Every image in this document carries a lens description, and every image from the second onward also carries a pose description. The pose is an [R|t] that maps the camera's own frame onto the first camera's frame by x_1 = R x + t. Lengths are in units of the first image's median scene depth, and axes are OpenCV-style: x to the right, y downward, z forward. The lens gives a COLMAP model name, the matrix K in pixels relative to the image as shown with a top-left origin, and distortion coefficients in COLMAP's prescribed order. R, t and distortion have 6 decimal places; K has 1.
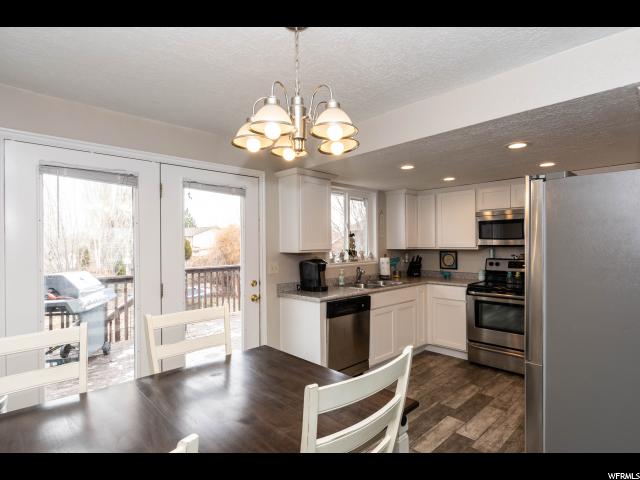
lens RADIAL K [[340.8, 0, 332.2], [0, 340.8, 241.9], [0, 0, 1]] dist [-0.000823, -0.000097]
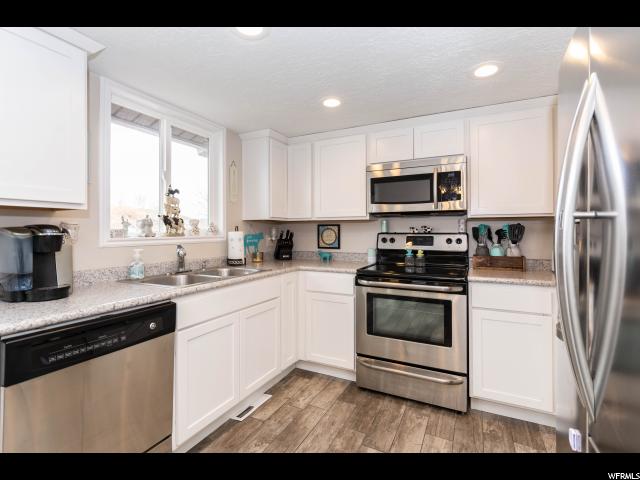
lens RADIAL K [[299.8, 0, 322.9], [0, 299.8, 231.0], [0, 0, 1]] dist [0.000839, -0.000060]
pose [[0.951184, 0.005962, 0.308566, 0.143395], [-0.006512, 0.999979, 0.000753, 0.045804], [-0.308555, -0.002726, 0.951203, 0.431272]]
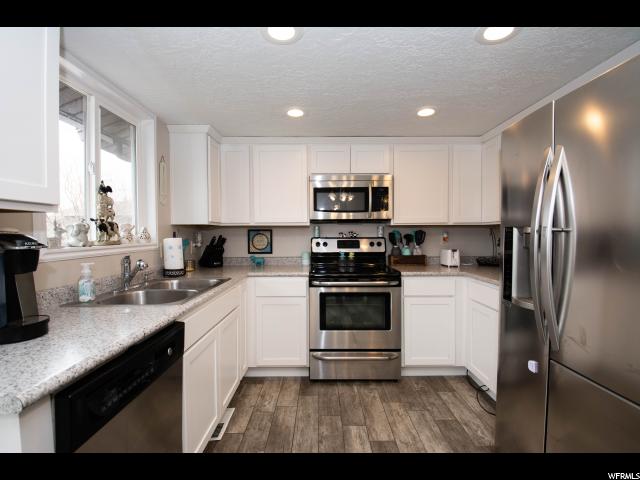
lens RADIAL K [[299.8, 0, 320.0], [0, 299.8, 240.0], [0, 0, 1]] dist [0.016271, -0.000032]
pose [[0.715308, -0.011706, 0.698711, -0.022740], [-0.003010, 0.999799, 0.019832, 0.040865], [-0.698803, -0.016289, 0.715129, 0.495996]]
